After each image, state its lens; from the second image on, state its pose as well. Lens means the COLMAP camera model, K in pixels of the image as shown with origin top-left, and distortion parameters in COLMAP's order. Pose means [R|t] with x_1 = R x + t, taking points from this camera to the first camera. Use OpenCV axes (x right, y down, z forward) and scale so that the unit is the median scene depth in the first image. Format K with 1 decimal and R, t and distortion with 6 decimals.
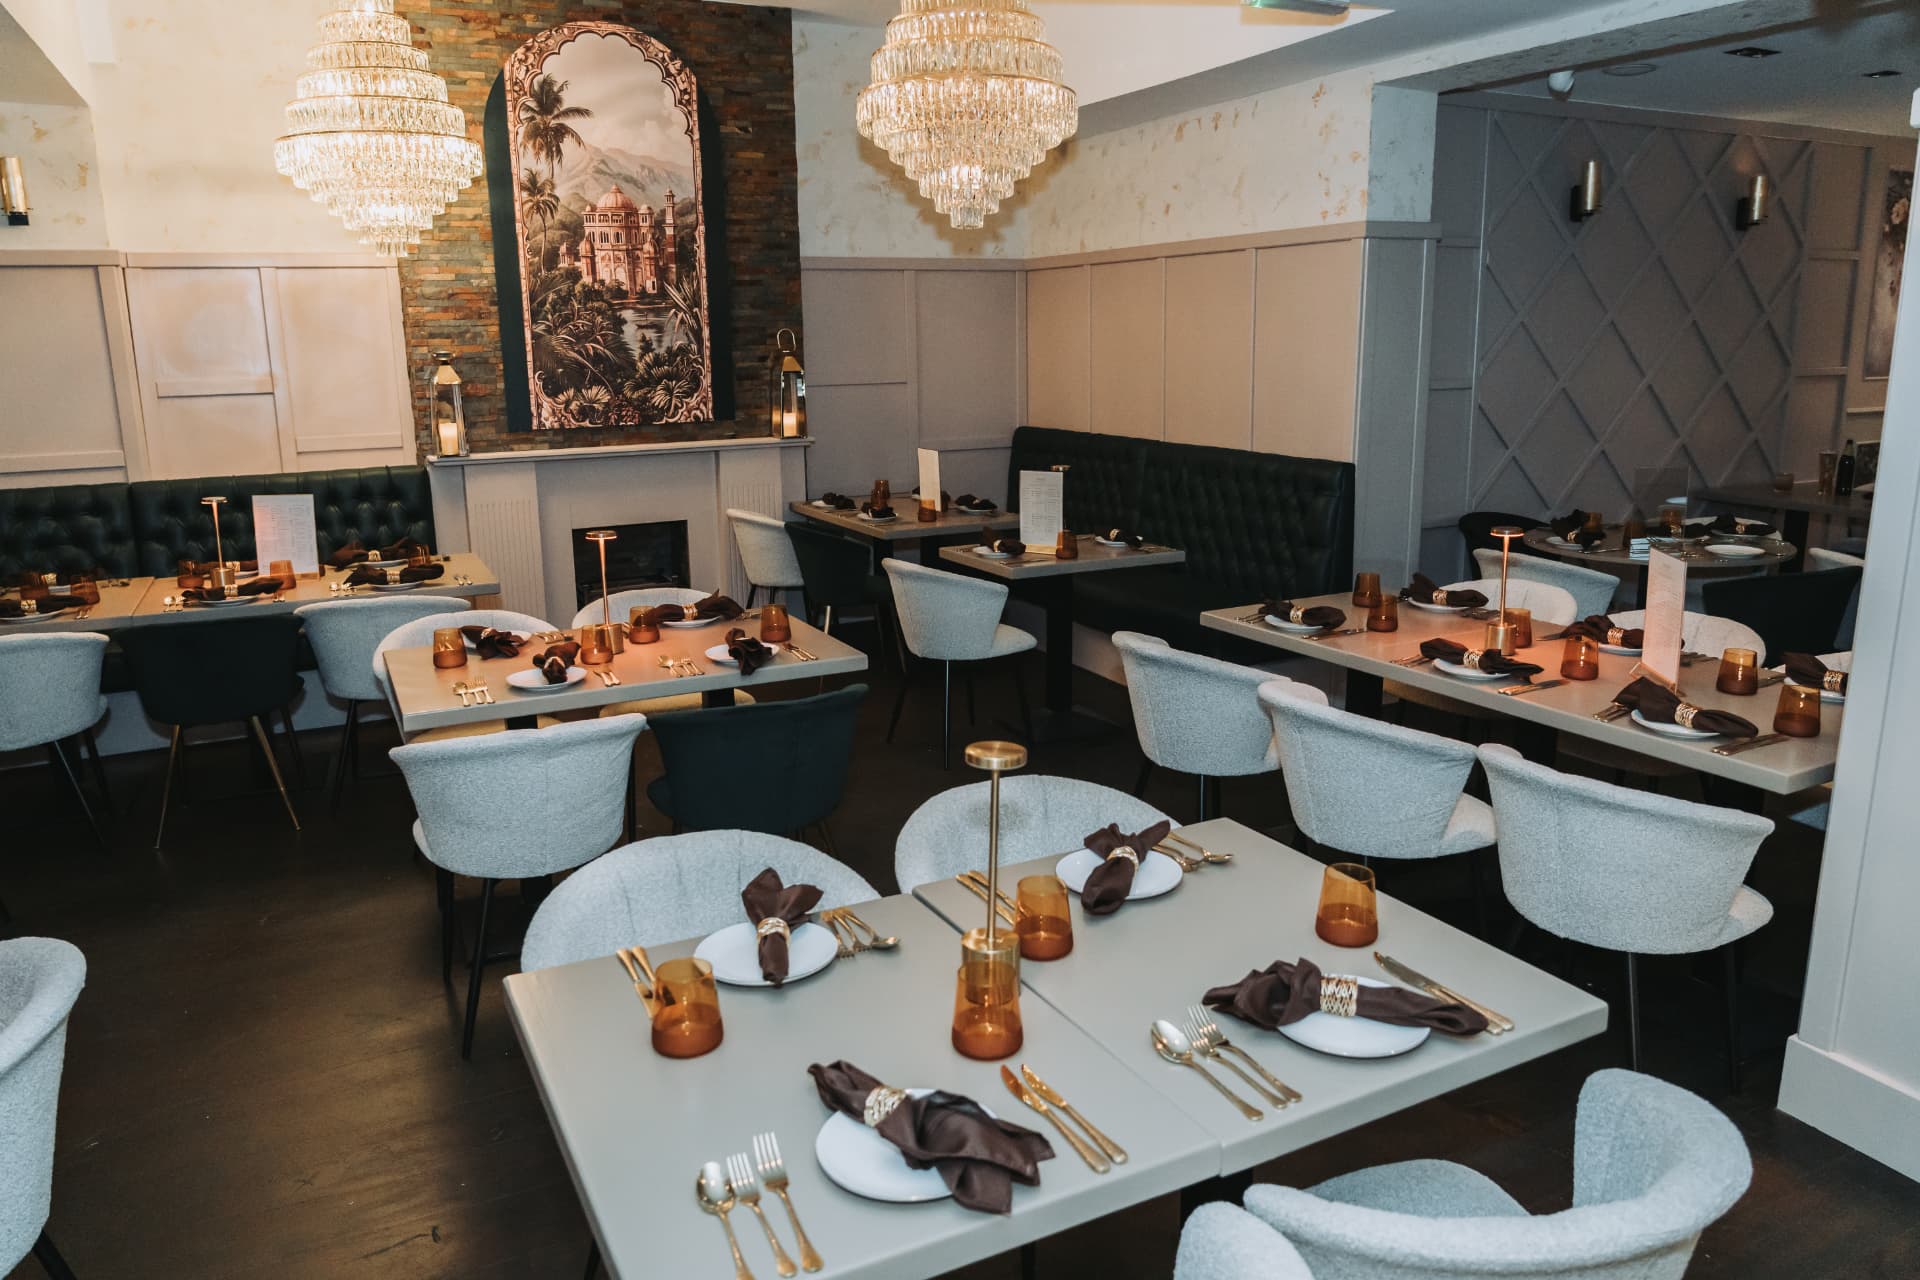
lens RADIAL K [[1348.9, 0, 960.0], [0, 1348.9, 640.0], [0, 0, 1]] dist [-0.017916, 0.000306]
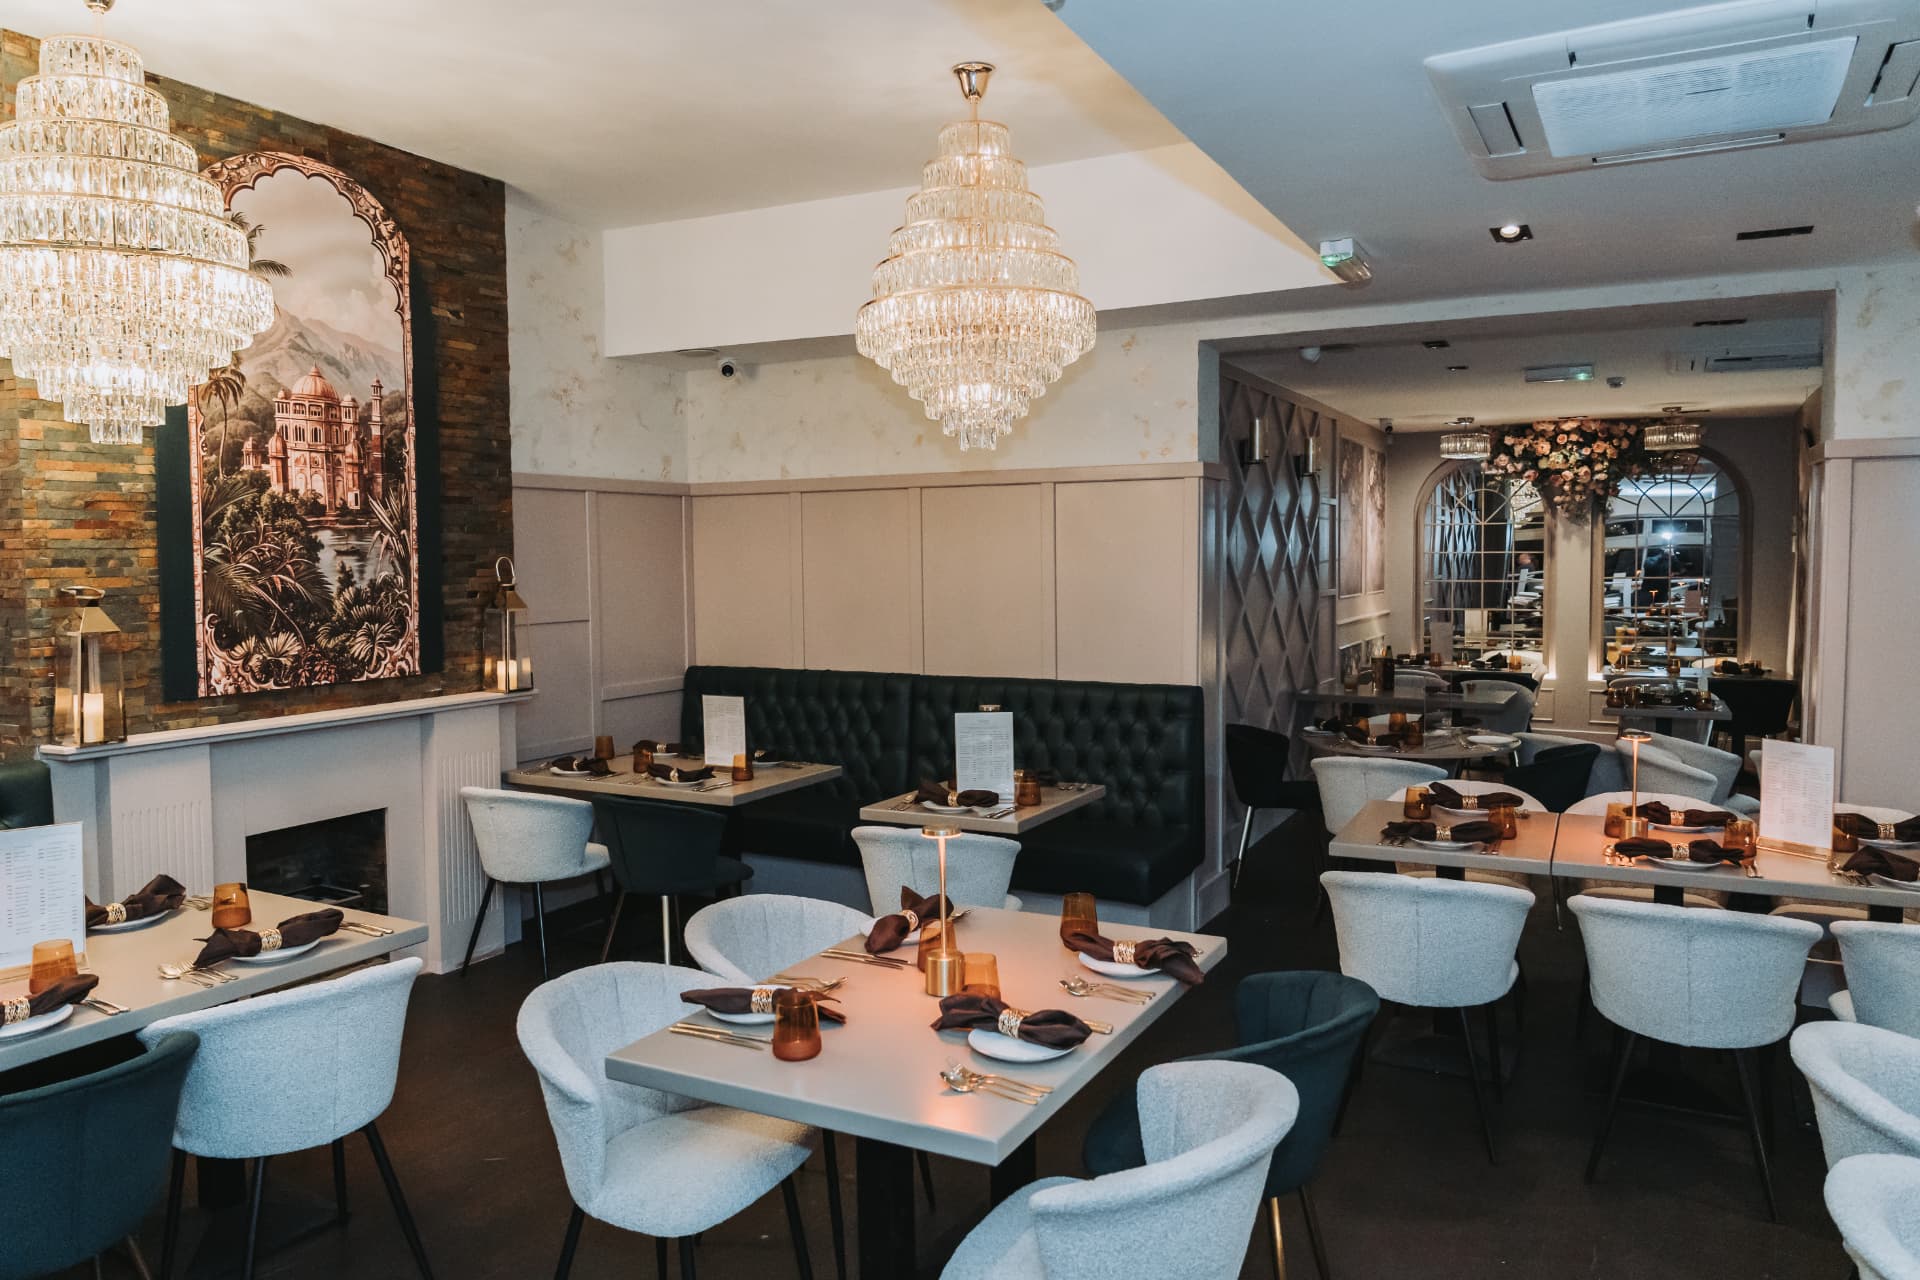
lens RADIAL K [[1348.9, 0, 960.0], [0, 1348.9, 640.0], [0, 0, 1]] dist [-0.017916, 0.000306]
pose [[0.816098, -0.028100, 0.577231, -0.391430], [0.125337, 0.983650, -0.129318, -0.047346], [-0.564159, 0.177885, 0.806276, 0.221002]]
